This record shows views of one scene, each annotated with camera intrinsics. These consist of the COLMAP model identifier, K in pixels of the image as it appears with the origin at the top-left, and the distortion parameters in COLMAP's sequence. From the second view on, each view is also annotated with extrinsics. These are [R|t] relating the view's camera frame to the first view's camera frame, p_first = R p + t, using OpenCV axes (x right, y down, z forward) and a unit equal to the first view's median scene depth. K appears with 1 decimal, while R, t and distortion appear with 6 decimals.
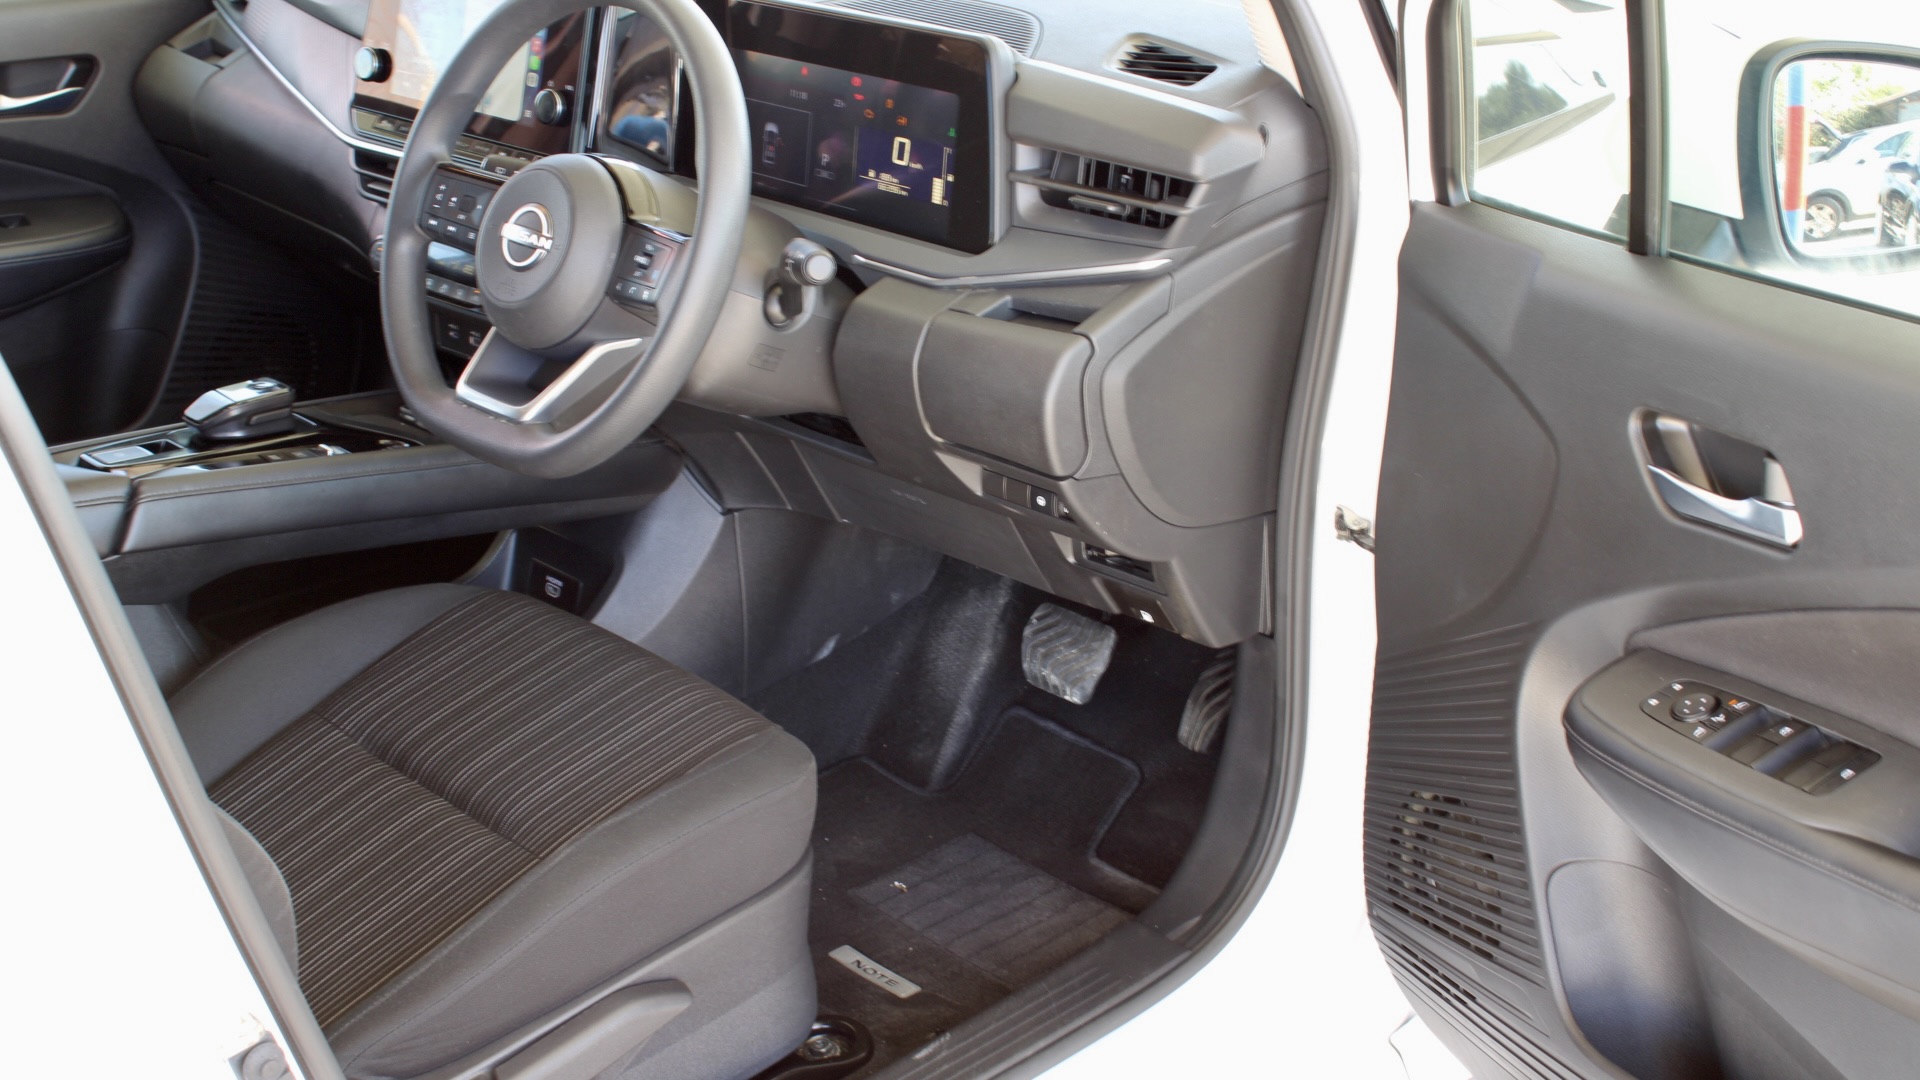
lens RADIAL K [[2510.2, 0, 919.9], [0, 2510.2, 537.4], [0, 0, 1]] dist [-0.022160, -0.023155]
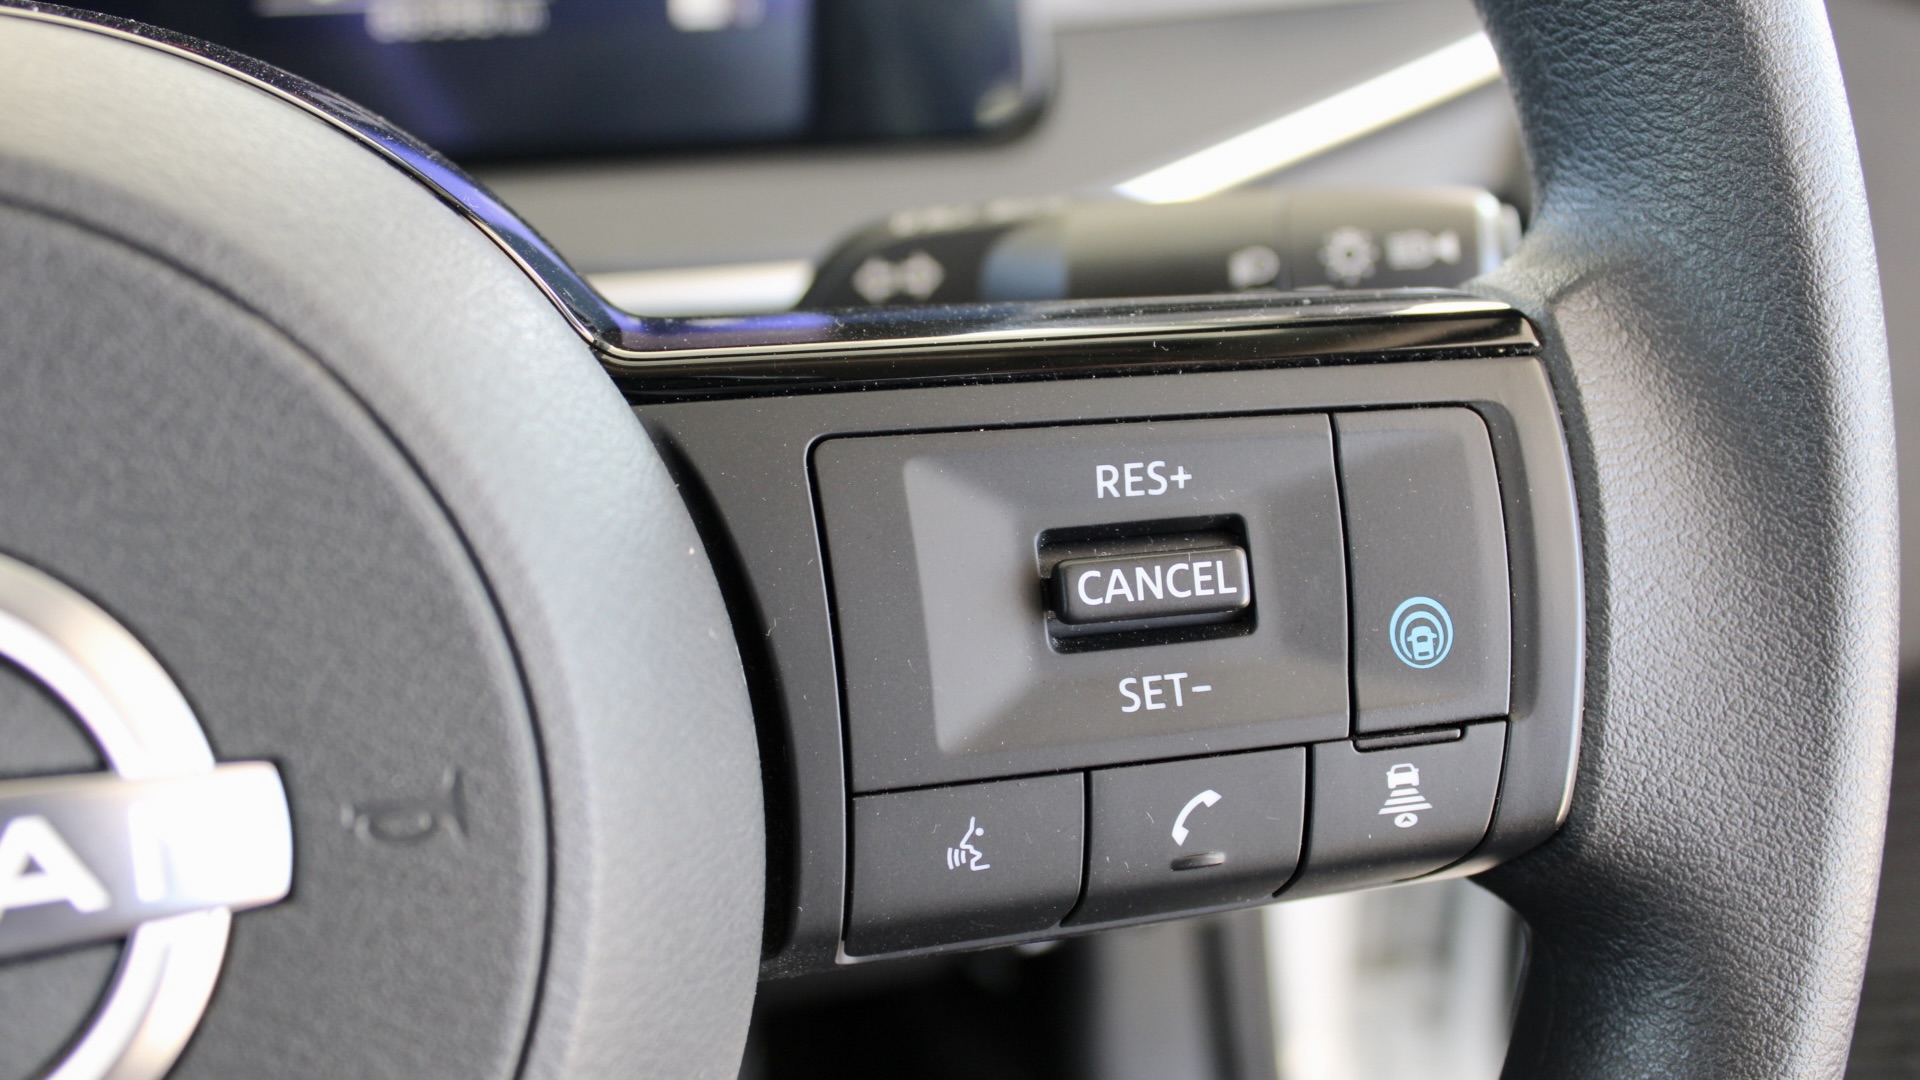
lens RADIAL K [[2110.5, 0, 956.4], [0, 2110.5, 541.2], [0, 0, 1]] dist [-0.126264, 0.169036]
pose [[0.416388, -0.378741, 0.826545, -0.162130], [0.293149, 0.916478, 0.272271, -0.114488], [-0.860630, 0.128930, 0.492638, 0.746296]]
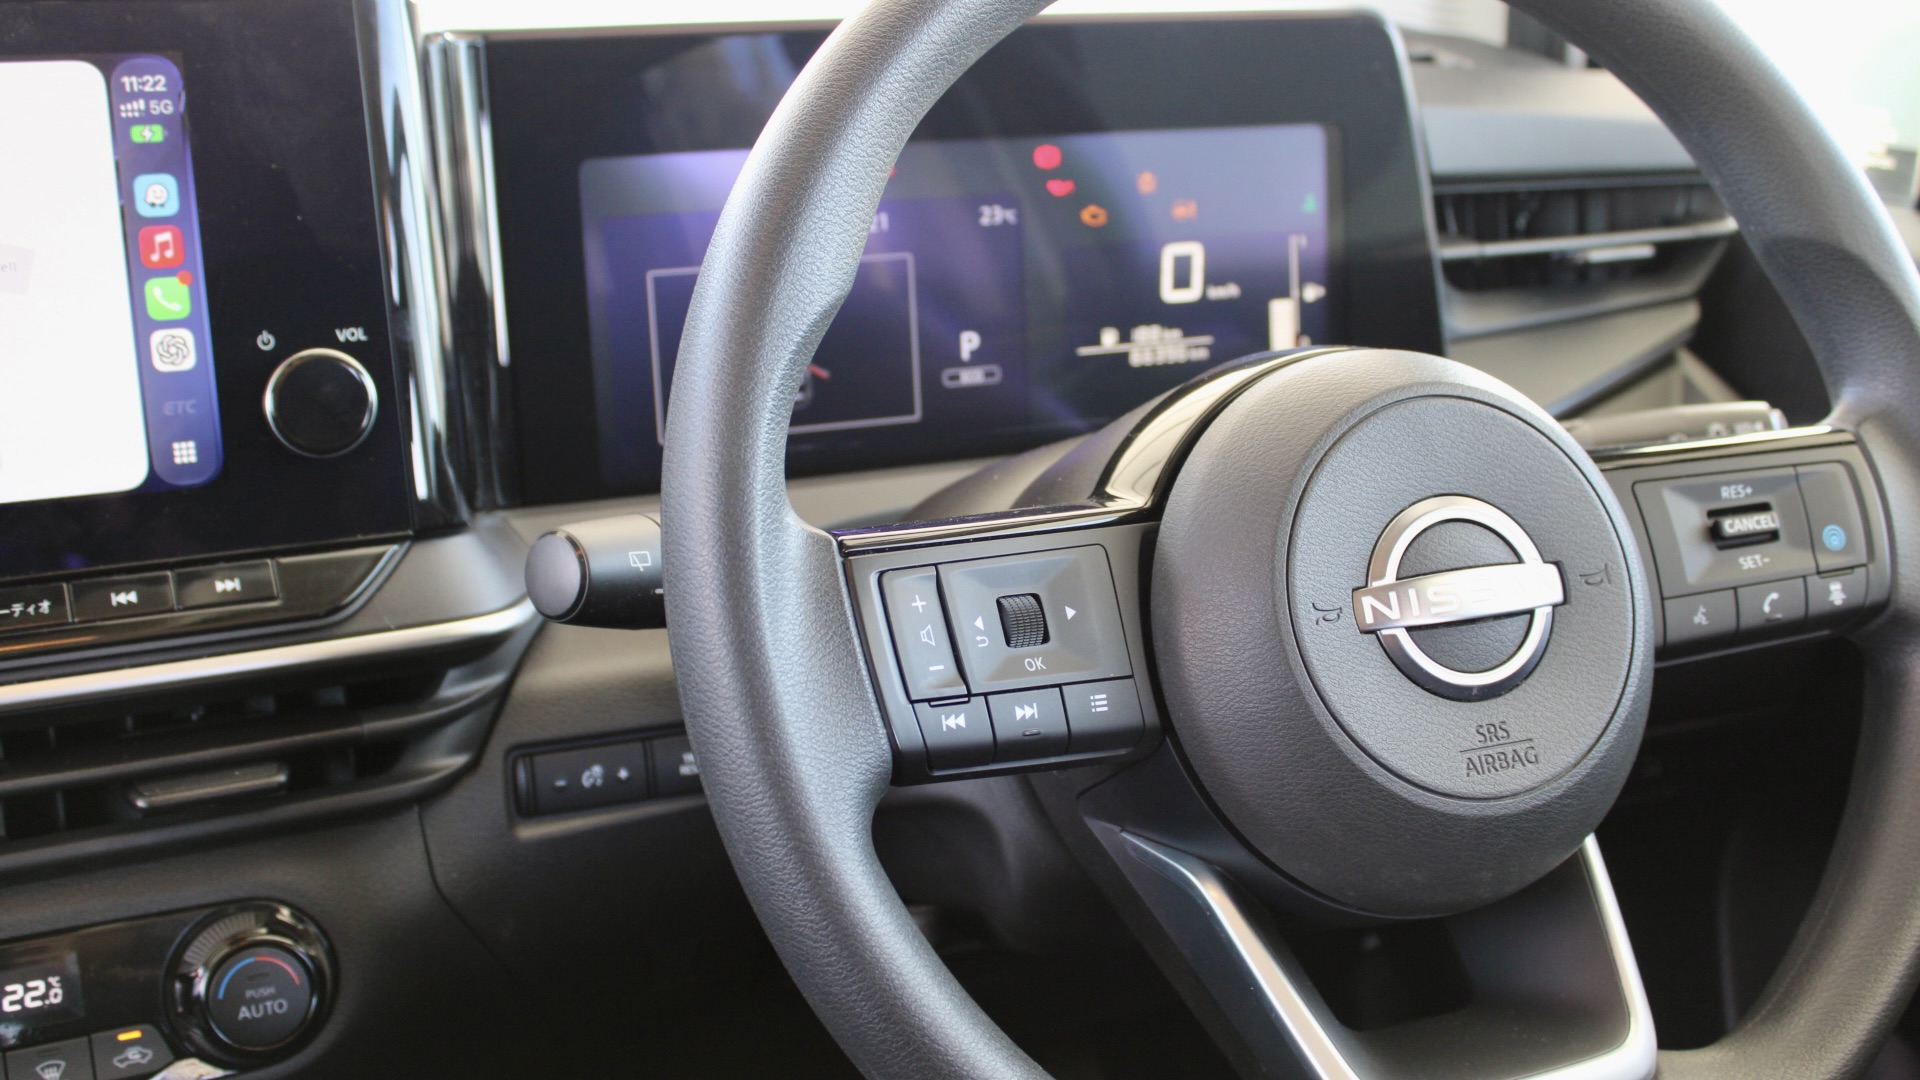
lens RADIAL K [[2103.2, 0, 955.5], [0, 2103.2, 540.4], [0, 0, 1]] dist [-0.122337, 0.146499]
pose [[0.354216, -0.265490, 0.896686, -0.350125], [0.342723, 0.928995, 0.139671, -0.153696], [-0.870099, 0.257842, 0.420055, 0.760896]]
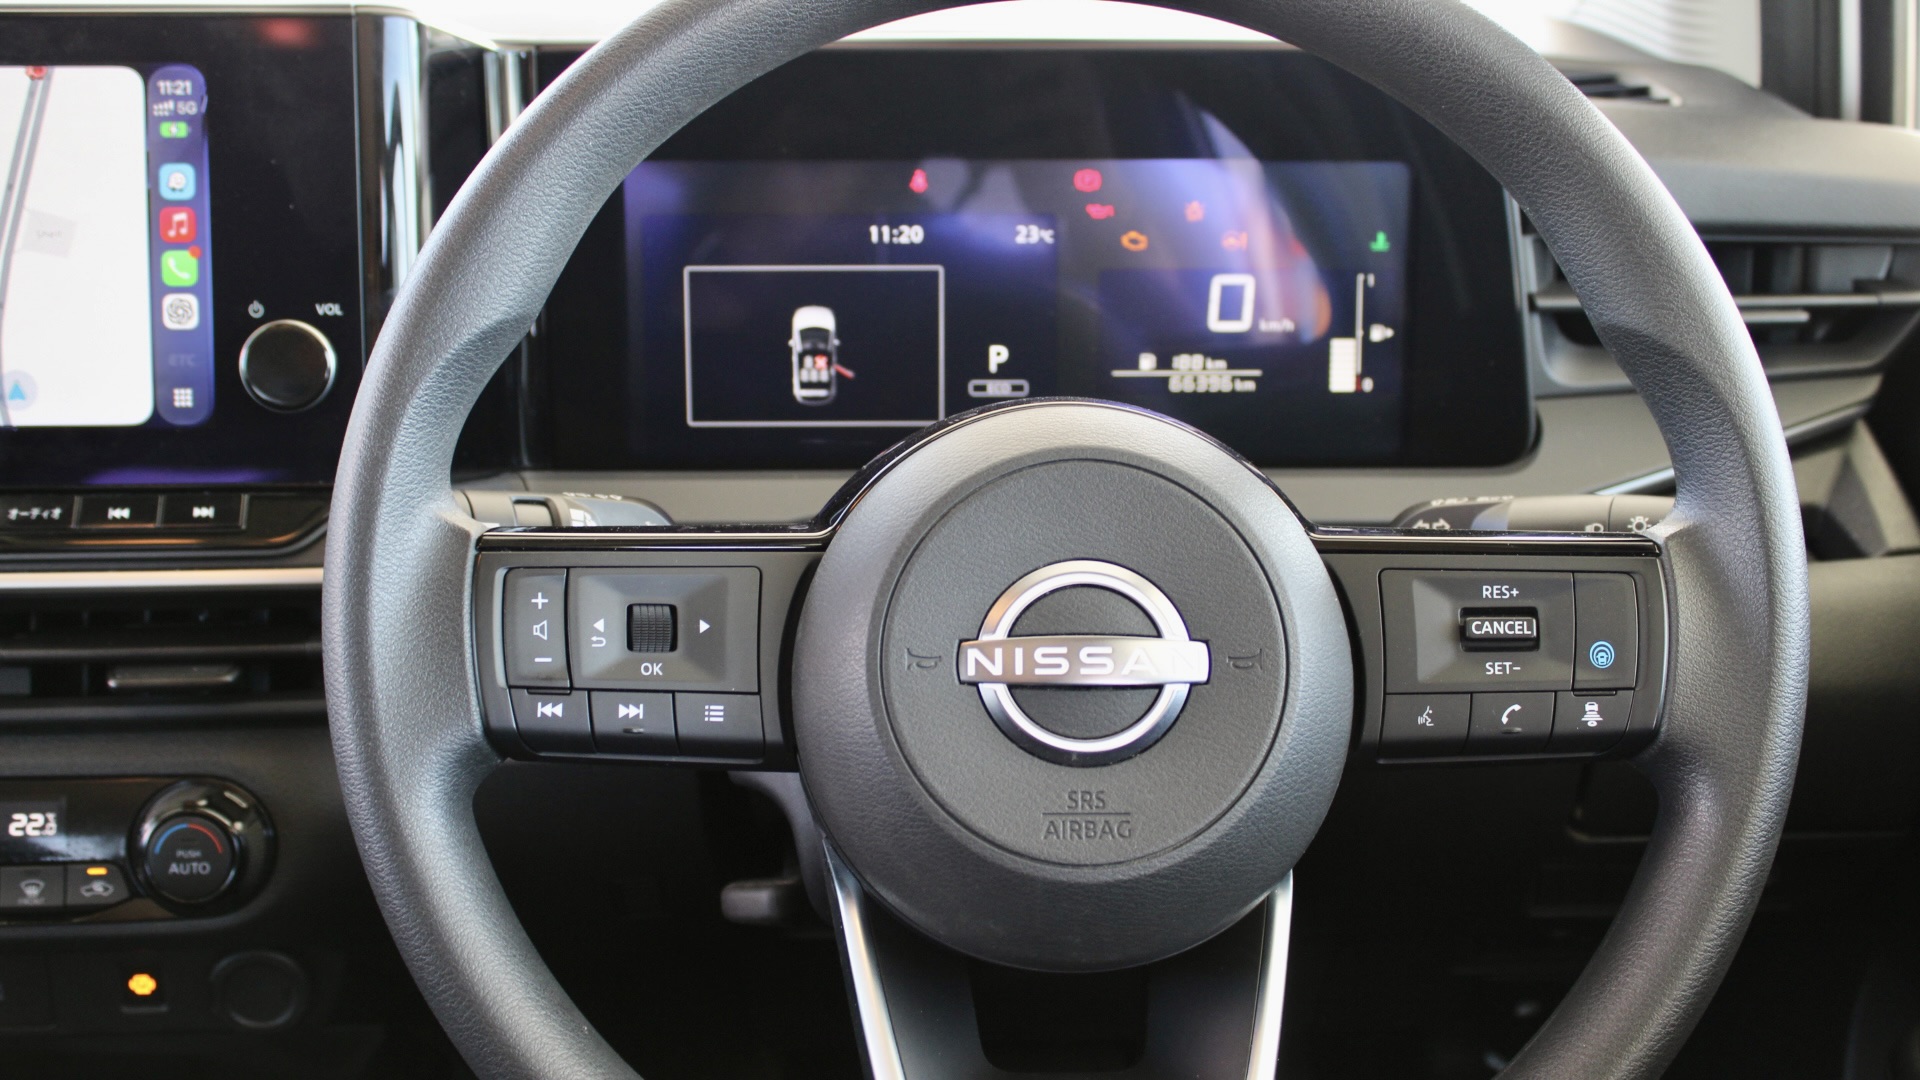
lens RADIAL K [[2103.2, 0, 955.5], [0, 2103.2, 540.4], [0, 0, 1]] dist [-0.122337, 0.146499]
pose [[0.663228, -0.224214, 0.714043, -0.298307], [0.266735, 0.962234, 0.054395, -0.126248], [-0.699272, 0.154384, 0.697986, 0.657005]]
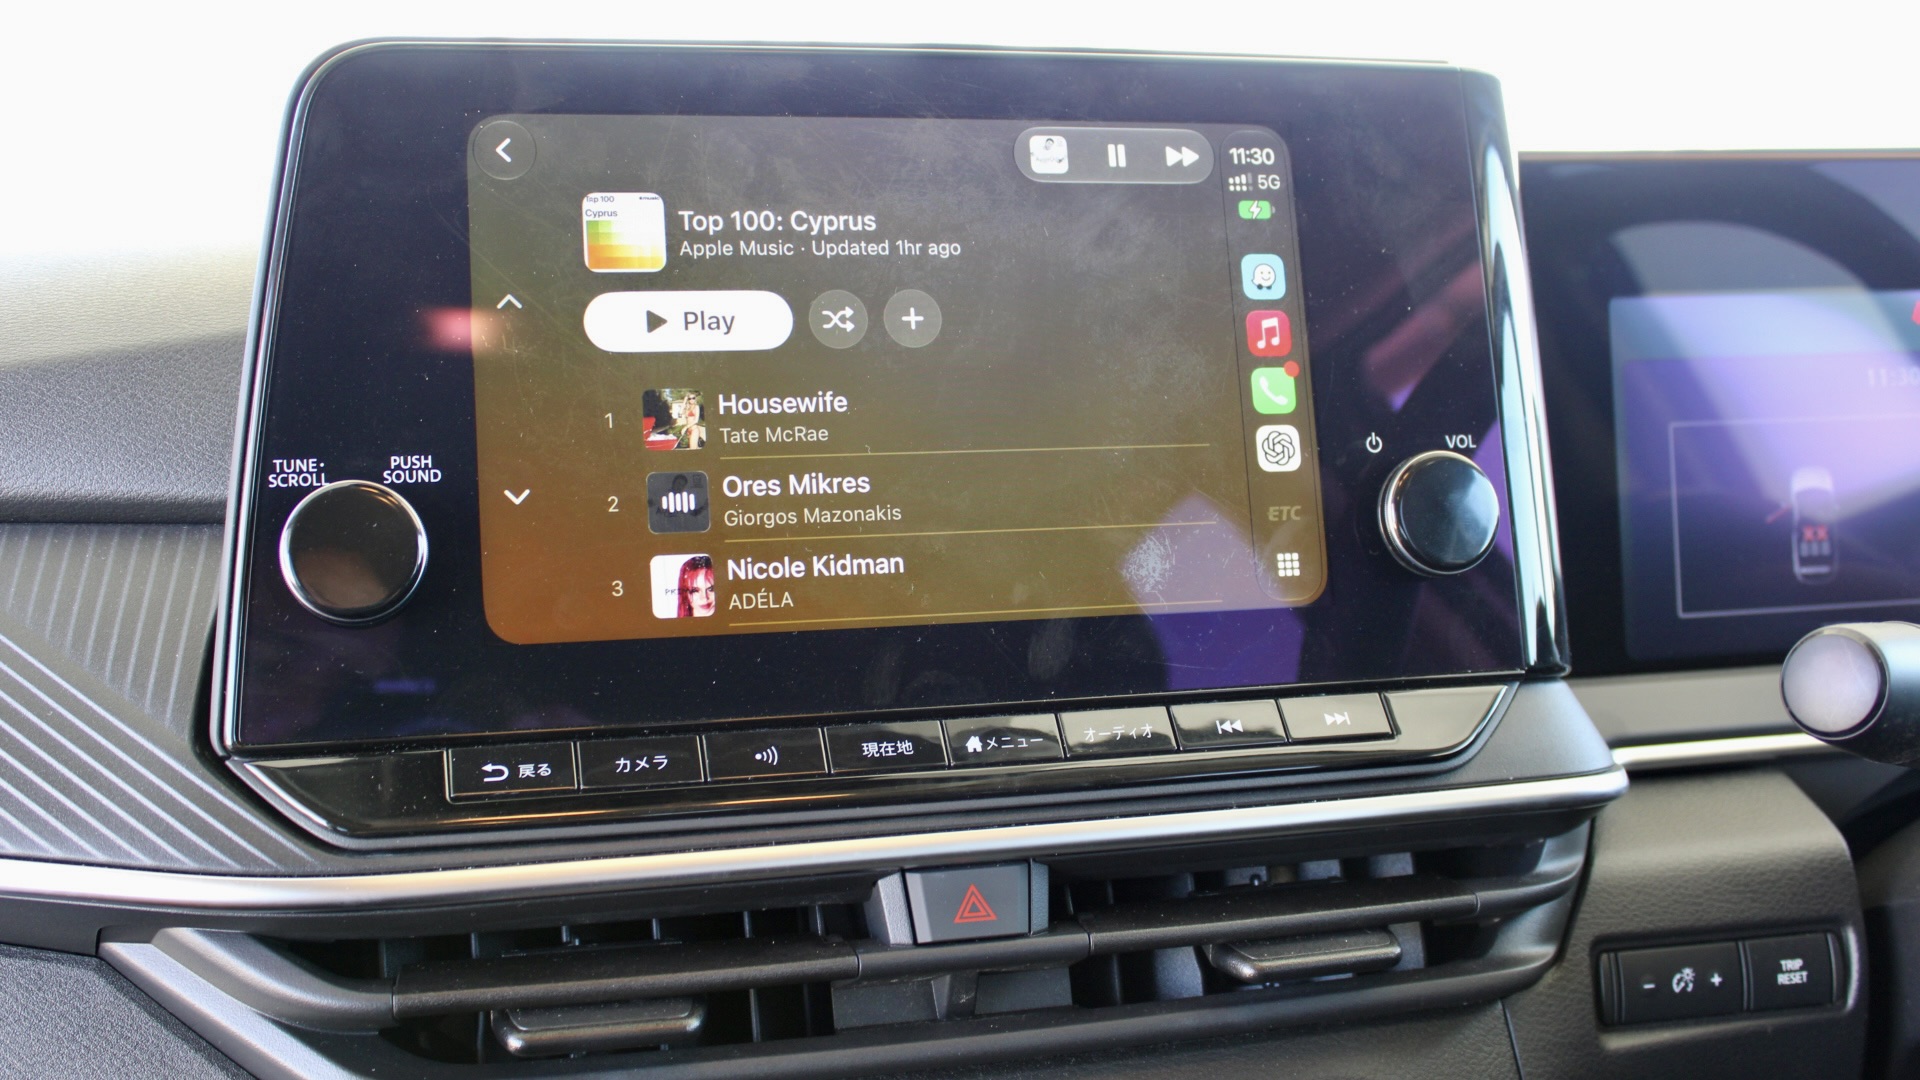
lens RADIAL K [[2043.1, 0, 958.1], [0, 2043.1, 535.3], [0, 0, 1]] dist [-0.131038, 0.161497]
pose [[0.534567, -0.101171, 0.839048, -0.353280], [0.330104, 0.938937, -0.097098, -0.154137], [-0.777990, 0.328878, 0.535322, 0.859376]]
